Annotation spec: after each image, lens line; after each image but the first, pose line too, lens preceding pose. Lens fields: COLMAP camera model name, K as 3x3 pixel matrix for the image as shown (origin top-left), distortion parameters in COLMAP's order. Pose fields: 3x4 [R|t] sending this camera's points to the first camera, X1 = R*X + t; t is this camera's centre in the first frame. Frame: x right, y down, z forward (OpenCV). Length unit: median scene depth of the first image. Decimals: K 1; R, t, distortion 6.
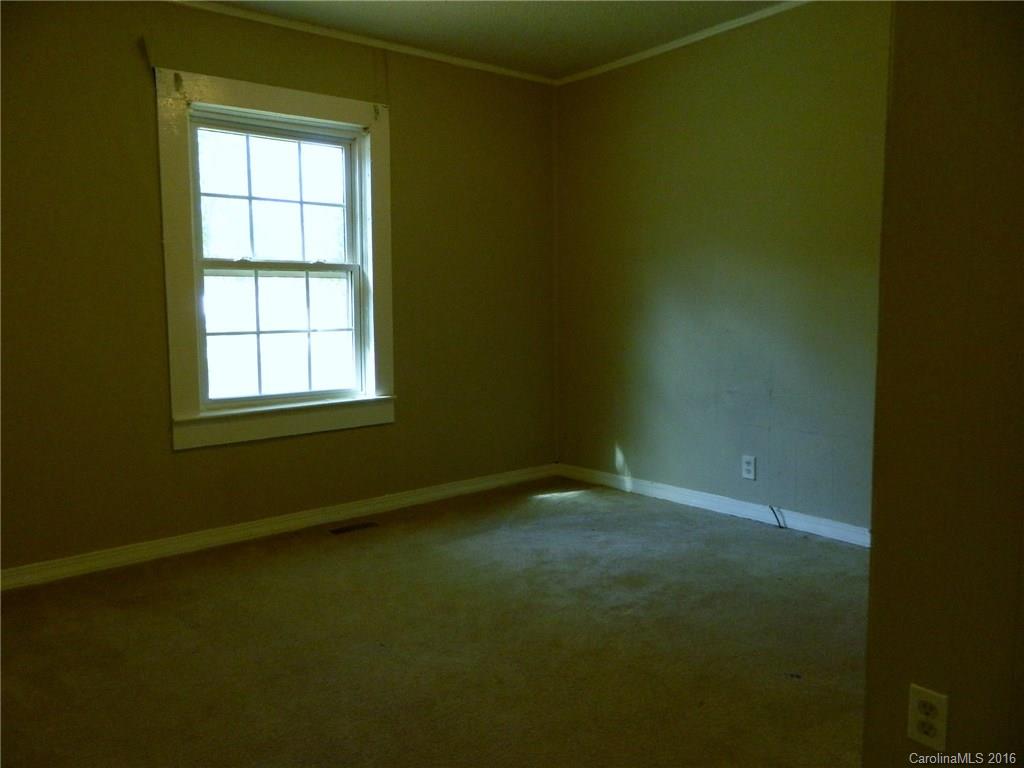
lens RADIAL K [[780.1, 0, 507.2], [0, 780.1, 379.4], [0, 0, 1]] dist [0.040649, 0.003017]
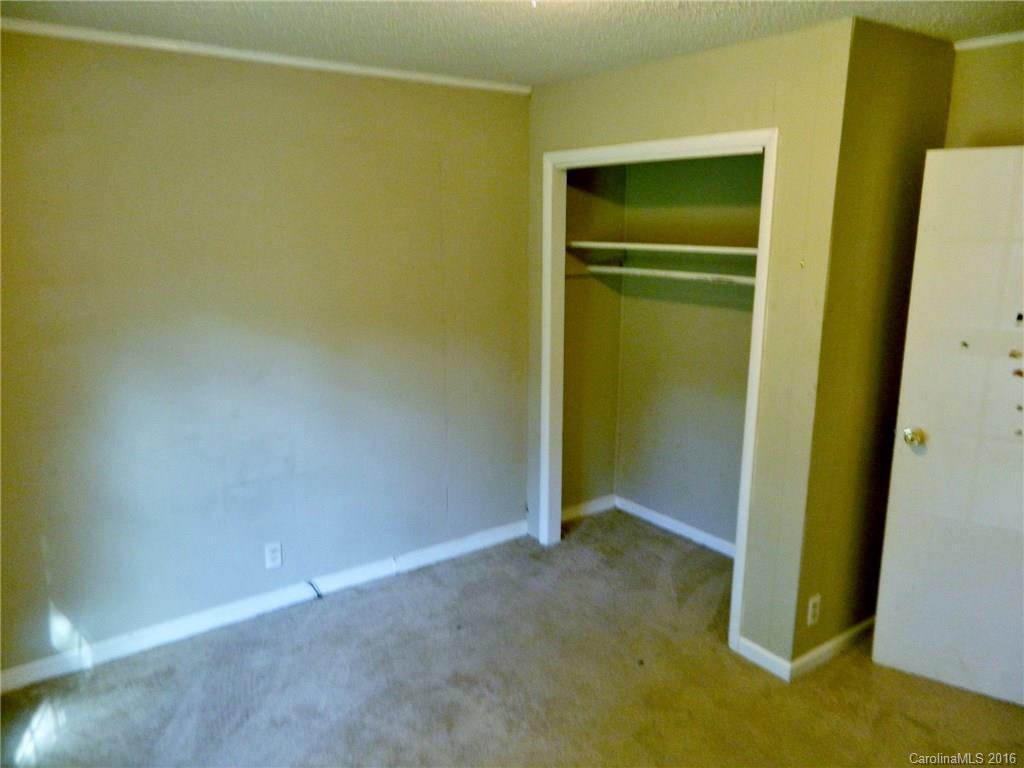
lens RADIAL K [[780.1, 0, 507.2], [0, 780.1, 379.4], [0, 0, 1]] dist [0.040649, 0.003017]
pose [[0.043873, -0.185840, 0.981600, -0.545821], [0.083377, 0.979799, 0.181772, -0.234860], [-0.995552, 0.073868, 0.058482, 0.657848]]
